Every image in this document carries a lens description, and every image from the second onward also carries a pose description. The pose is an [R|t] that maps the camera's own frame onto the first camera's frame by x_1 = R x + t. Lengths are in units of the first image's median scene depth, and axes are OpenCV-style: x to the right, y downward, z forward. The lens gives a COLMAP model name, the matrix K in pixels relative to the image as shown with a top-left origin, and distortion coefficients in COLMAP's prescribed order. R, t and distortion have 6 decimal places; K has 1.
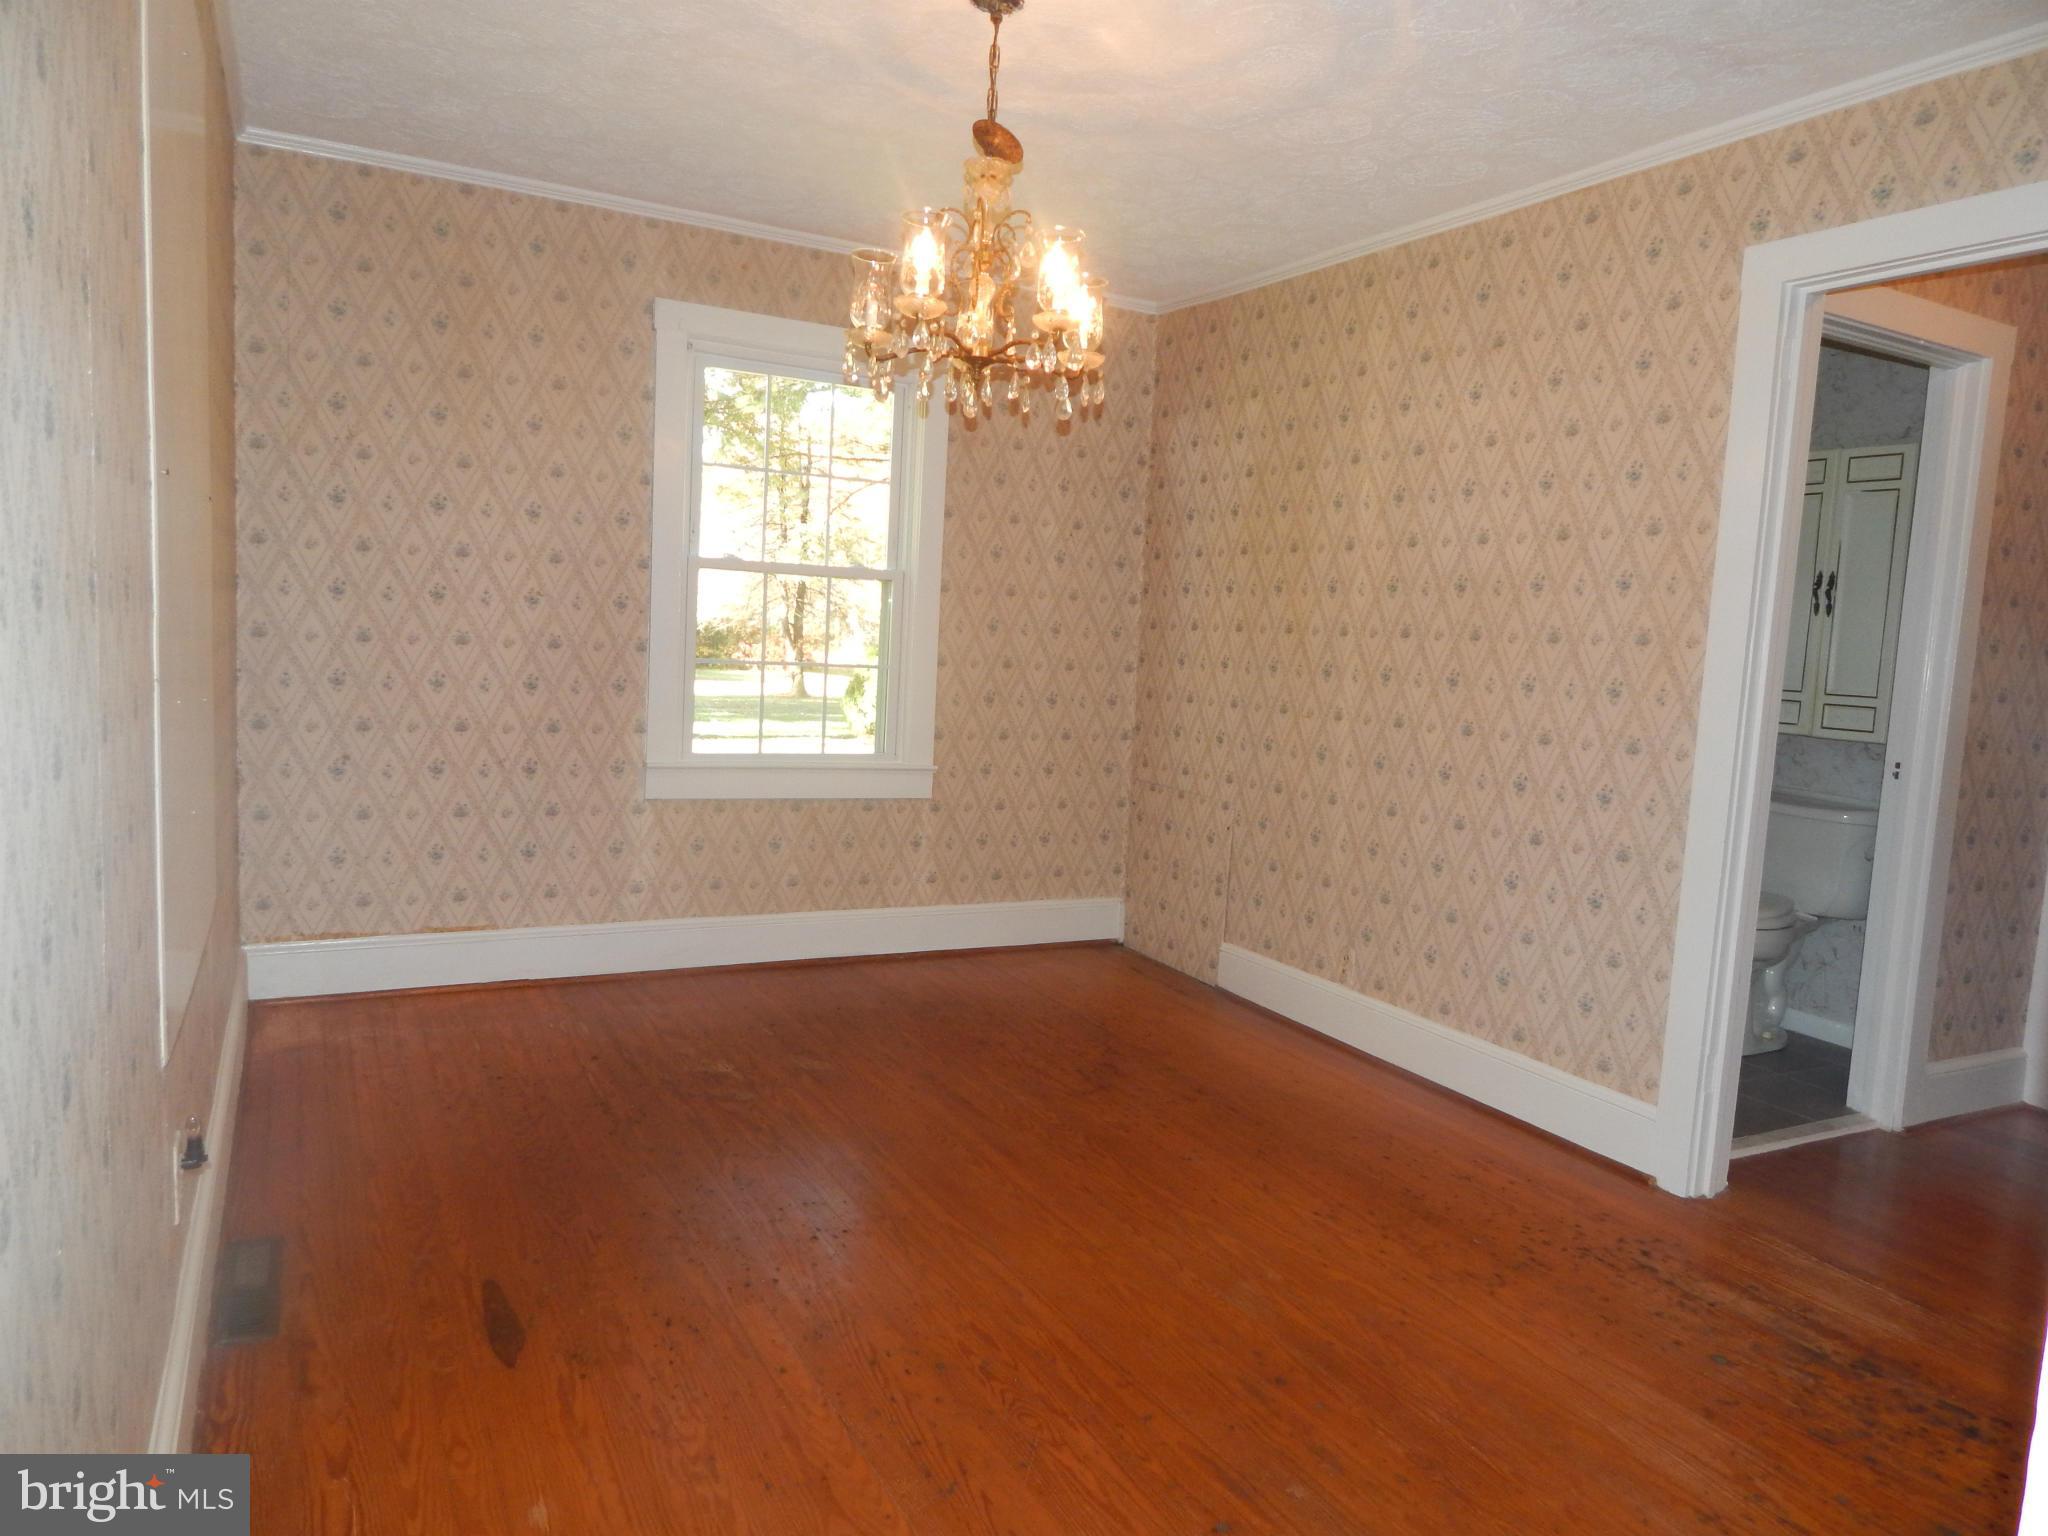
lens RADIAL K [[1354.7, 0, 1023.2], [0, 1354.7, 769.4], [0, 0, 1]] dist [0.014750, -0.013729]
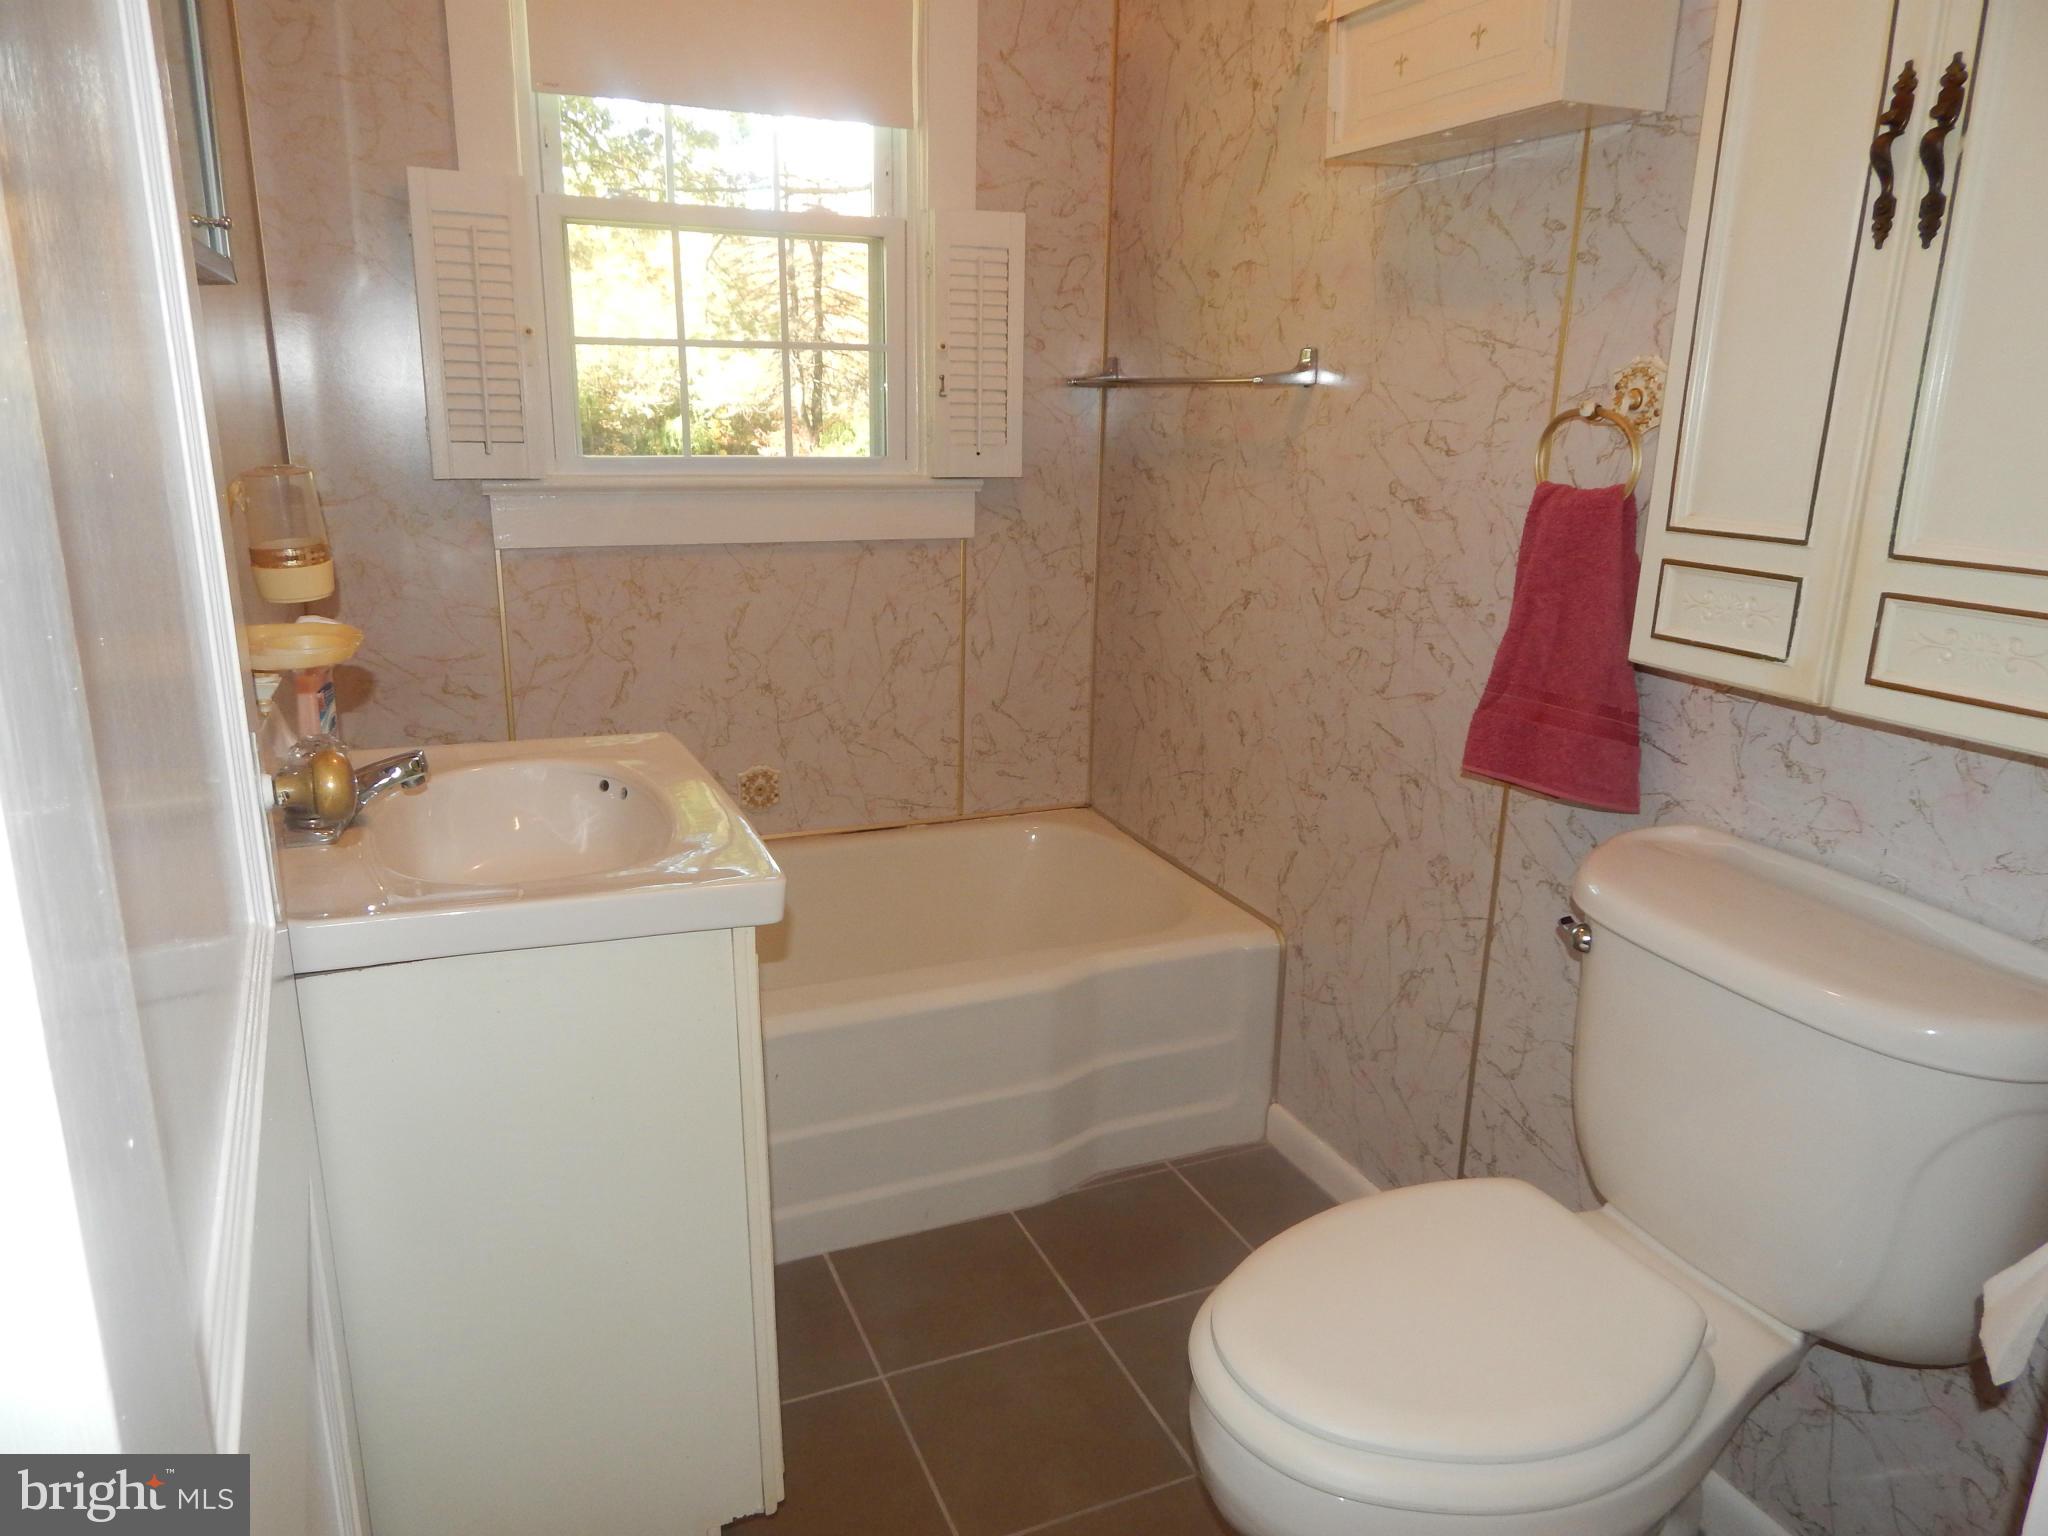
lens RADIAL K [[1354.7, 0, 1024.8], [0, 1354.7, 765.7], [0, 0, 1]] dist [0.014750, -0.013729]
pose [[0.997184, -0.015623, -0.073342, 0.440364], [0.026868, 0.987559, 0.154936, -0.060566], [0.070009, -0.156470, 0.985198, 0.721430]]
